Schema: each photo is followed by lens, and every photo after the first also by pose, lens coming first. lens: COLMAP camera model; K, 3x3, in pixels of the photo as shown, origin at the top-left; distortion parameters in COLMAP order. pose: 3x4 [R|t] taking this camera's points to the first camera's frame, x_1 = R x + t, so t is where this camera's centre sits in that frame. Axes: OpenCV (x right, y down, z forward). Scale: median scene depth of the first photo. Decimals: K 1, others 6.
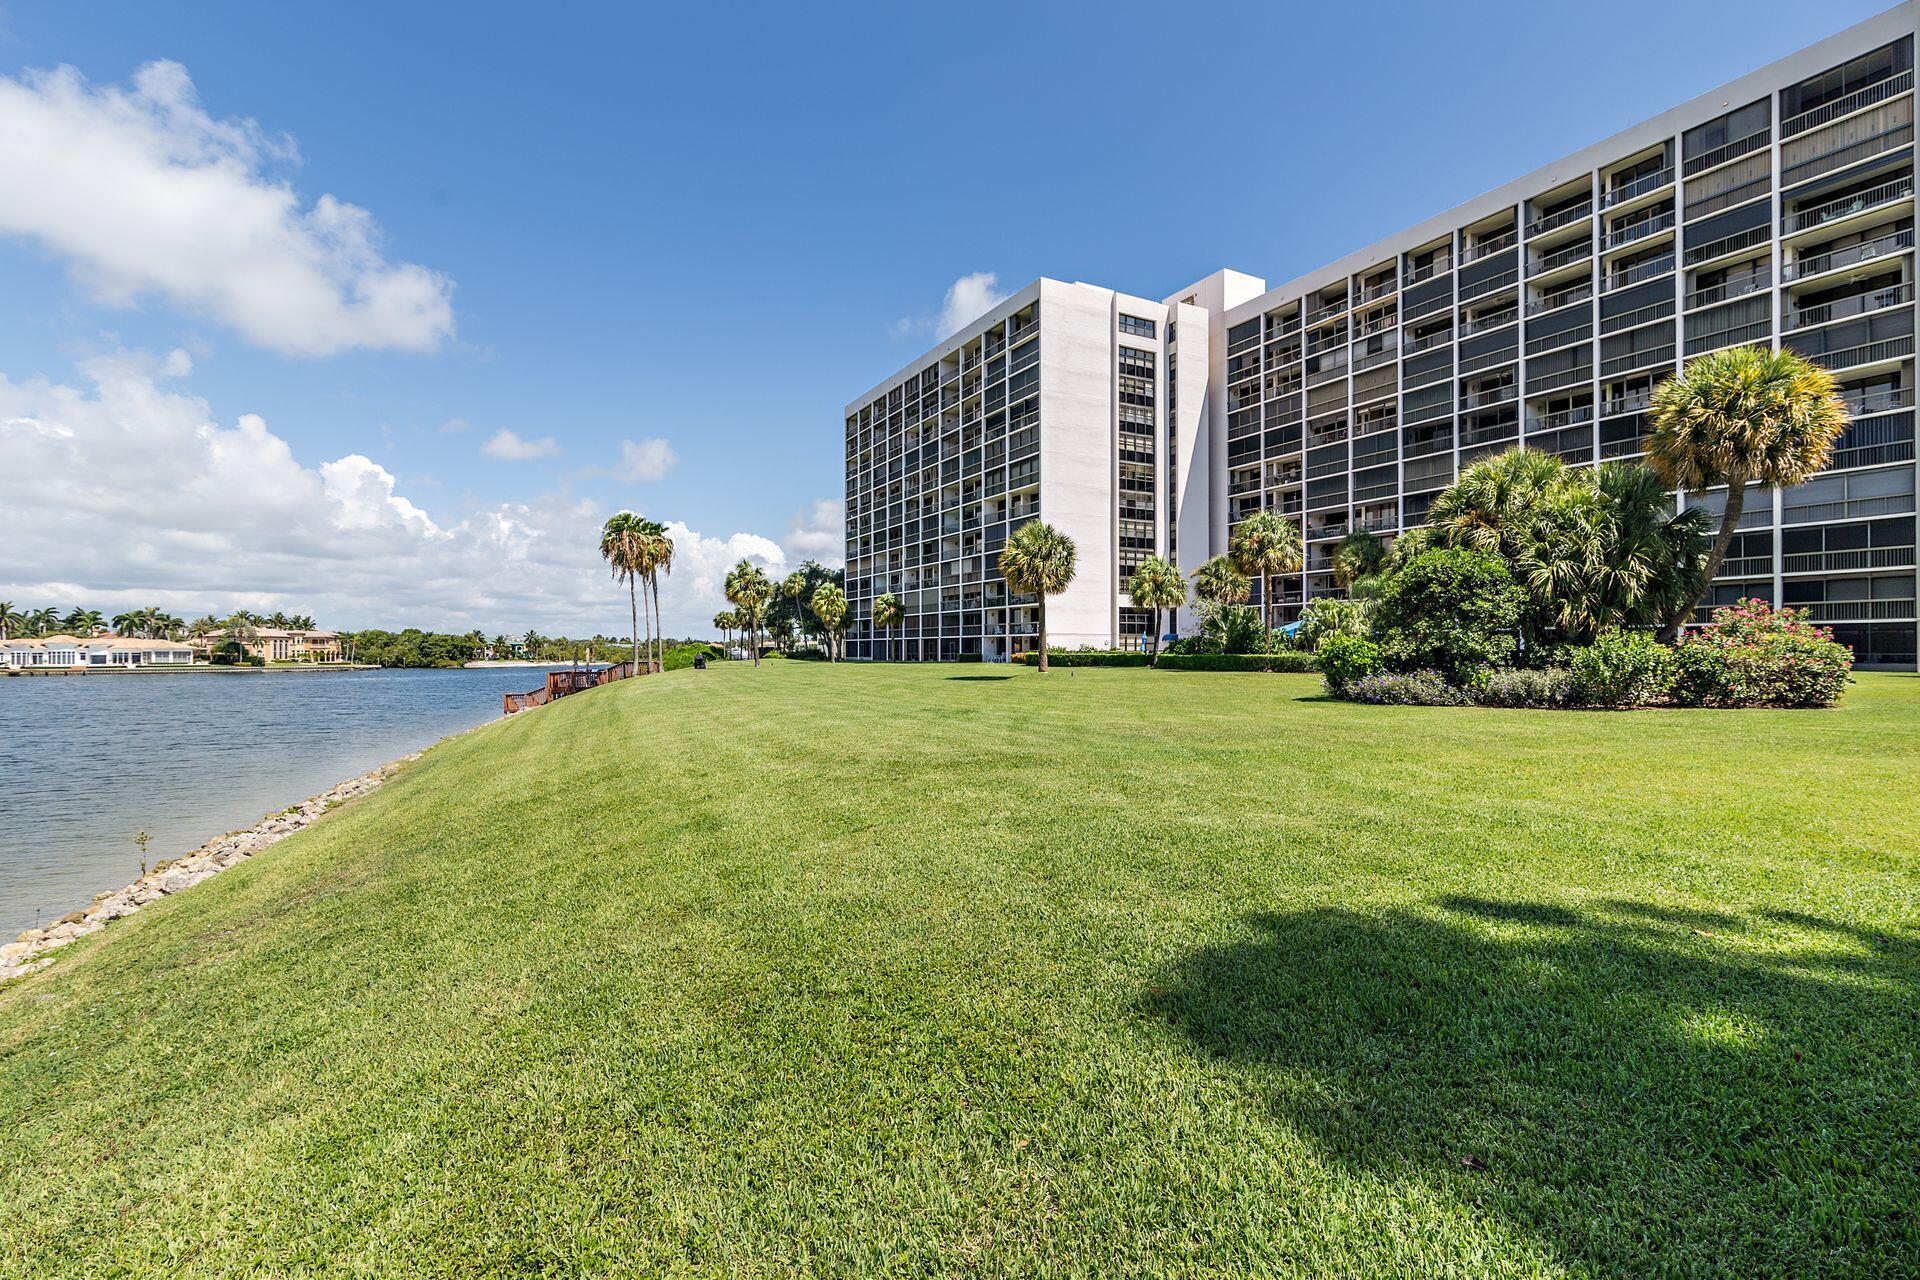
lens RADIAL K [[878.4, 0, 963.2], [0, 878.4, 645.0], [0, 0, 1]] dist [0.003354, -0.000129]
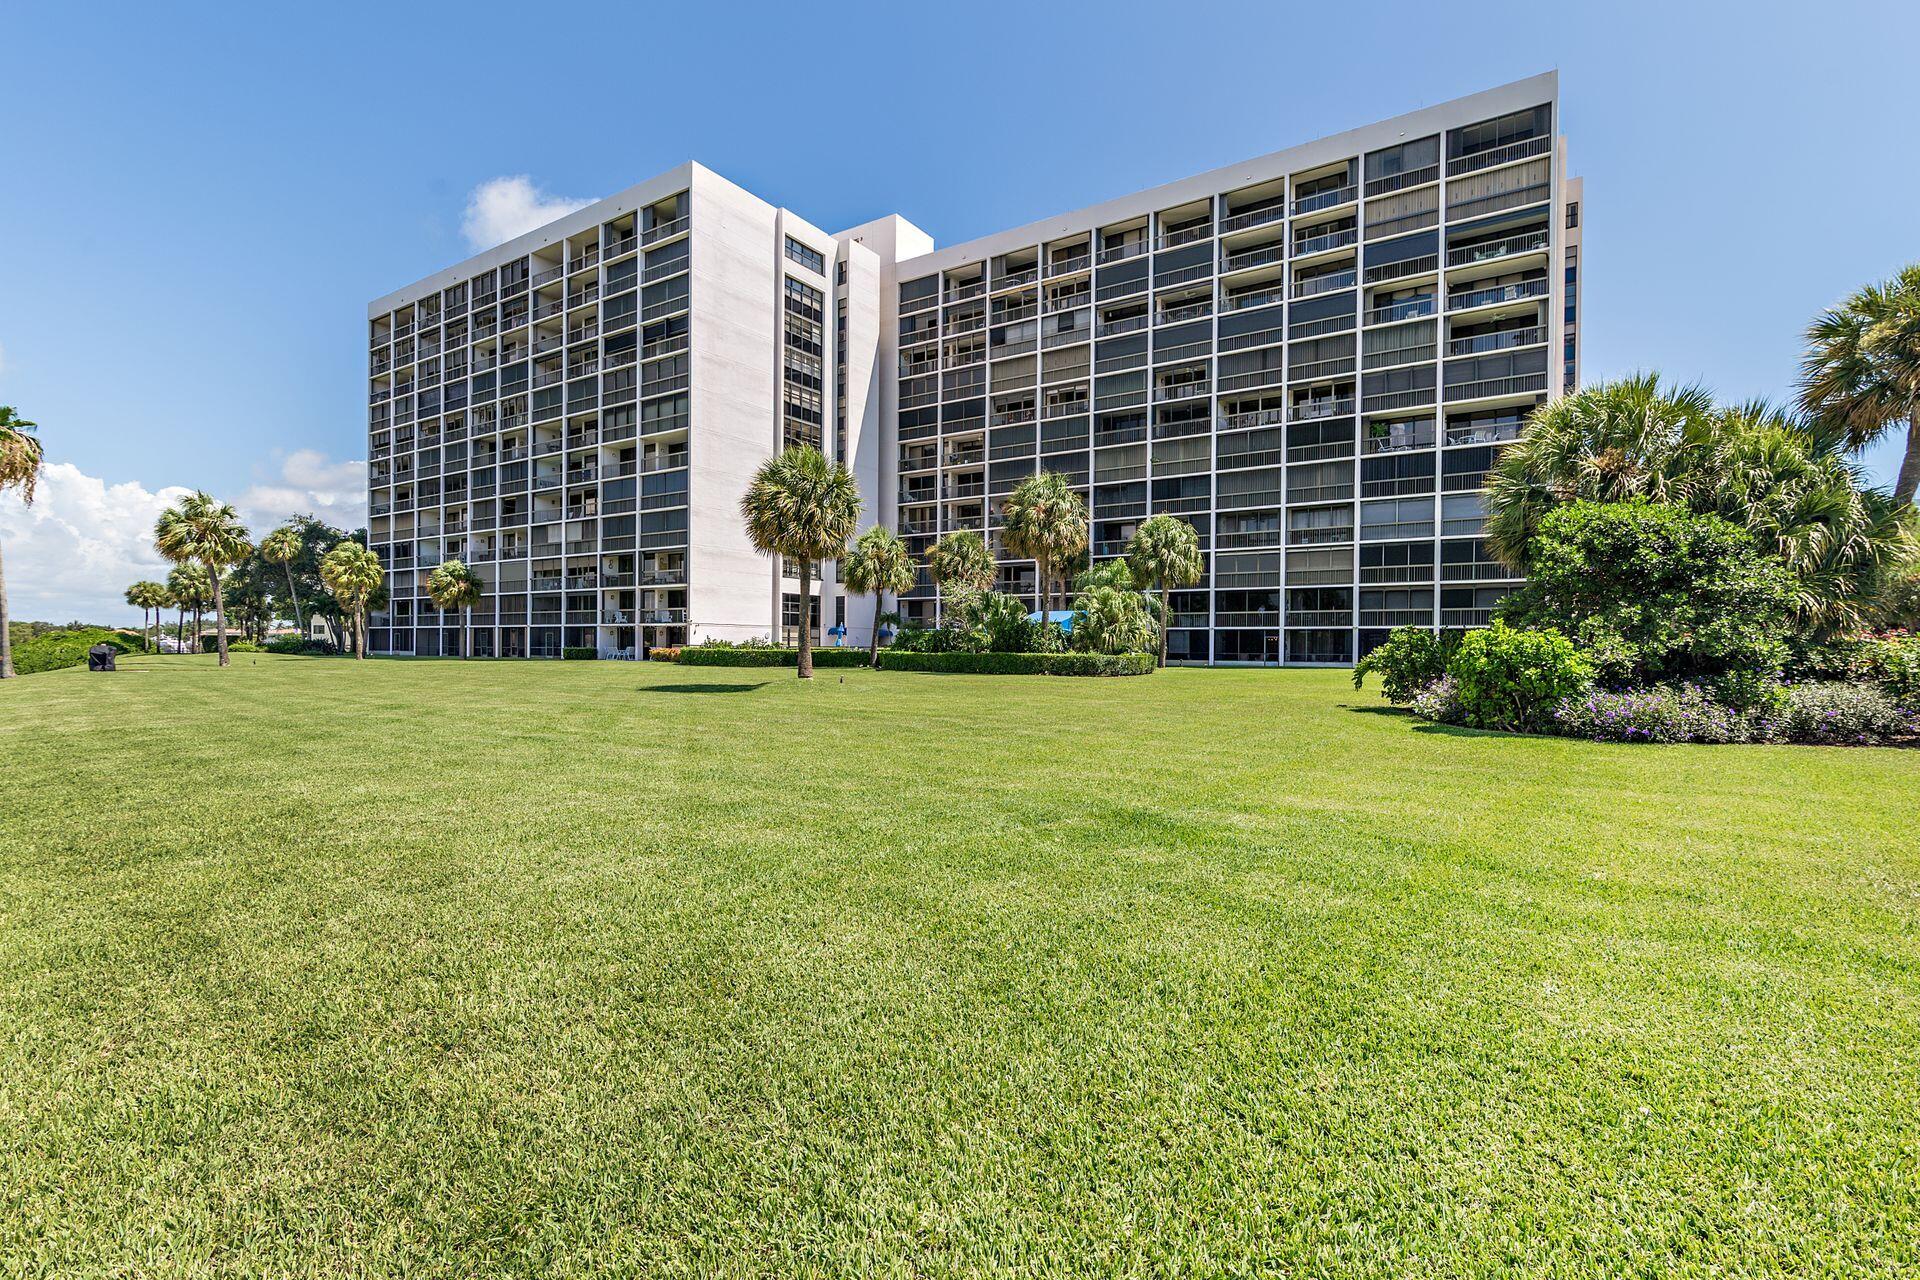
lens RADIAL K [[878.4, 0, 954.0], [0, 878.4, 654.4], [0, 0, 1]] dist [0.003354, -0.000129]
pose [[0.886113, 0.005642, 0.463435, -0.062338], [-0.012925, 0.999838, 0.012541, 0.001813], [-0.463289, -0.017103, 0.886042, 0.199223]]
